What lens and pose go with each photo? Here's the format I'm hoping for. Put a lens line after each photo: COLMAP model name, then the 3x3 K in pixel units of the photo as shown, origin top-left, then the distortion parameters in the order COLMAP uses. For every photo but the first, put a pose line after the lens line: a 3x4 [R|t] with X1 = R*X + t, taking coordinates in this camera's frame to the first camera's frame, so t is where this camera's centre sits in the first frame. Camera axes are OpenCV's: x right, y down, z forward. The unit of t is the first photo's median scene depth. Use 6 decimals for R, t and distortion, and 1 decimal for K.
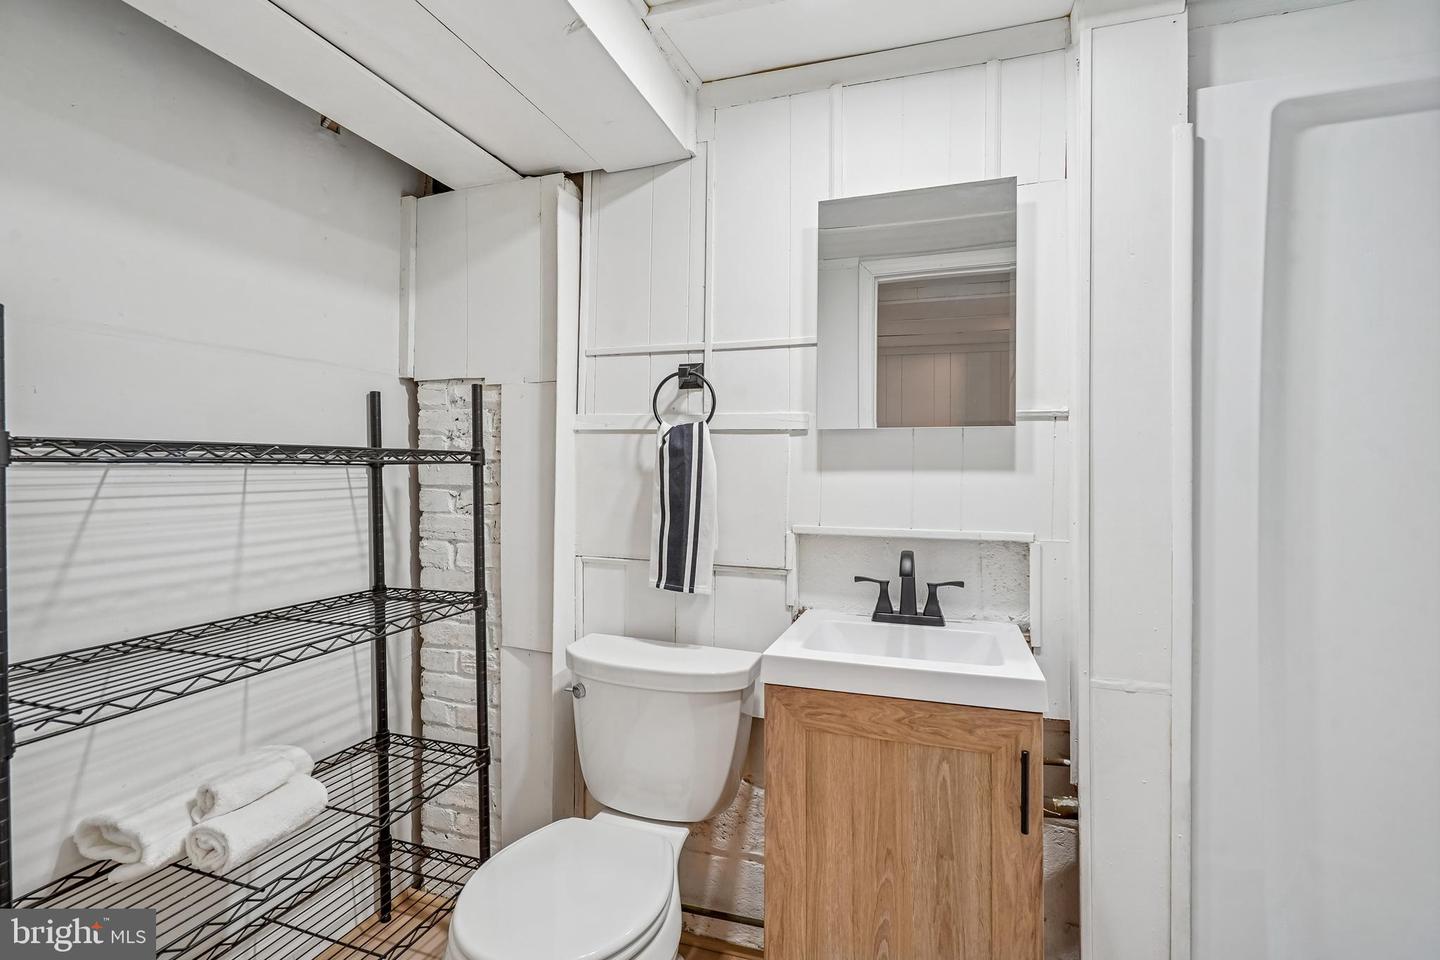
lens RADIAL K [[674.3, 0, 717.0], [0, 674.3, 437.1], [0, 0, 1]] dist [0.001503, -0.000176]
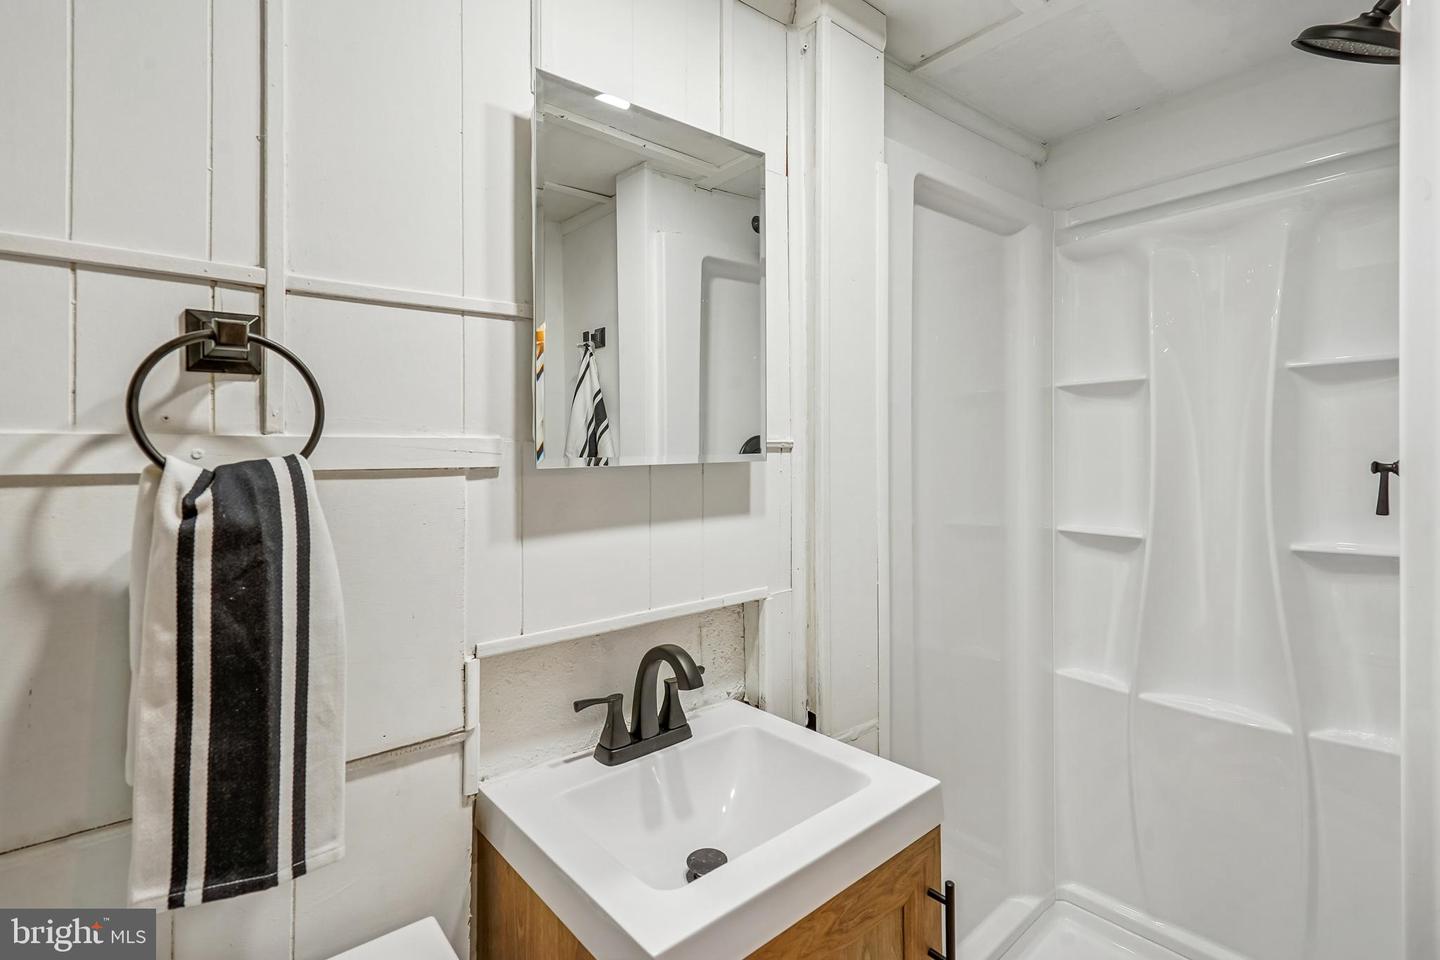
lens RADIAL K [[674.3, 0, 717.0], [0, 674.3, 437.1], [0, 0, 1]] dist [0.001503, -0.000176]
pose [[0.518256, 0.003502, 0.855218, -0.251186], [-0.019470, 0.999781, 0.007705, -0.043908], [-0.855004, -0.020644, 0.518210, 0.555970]]
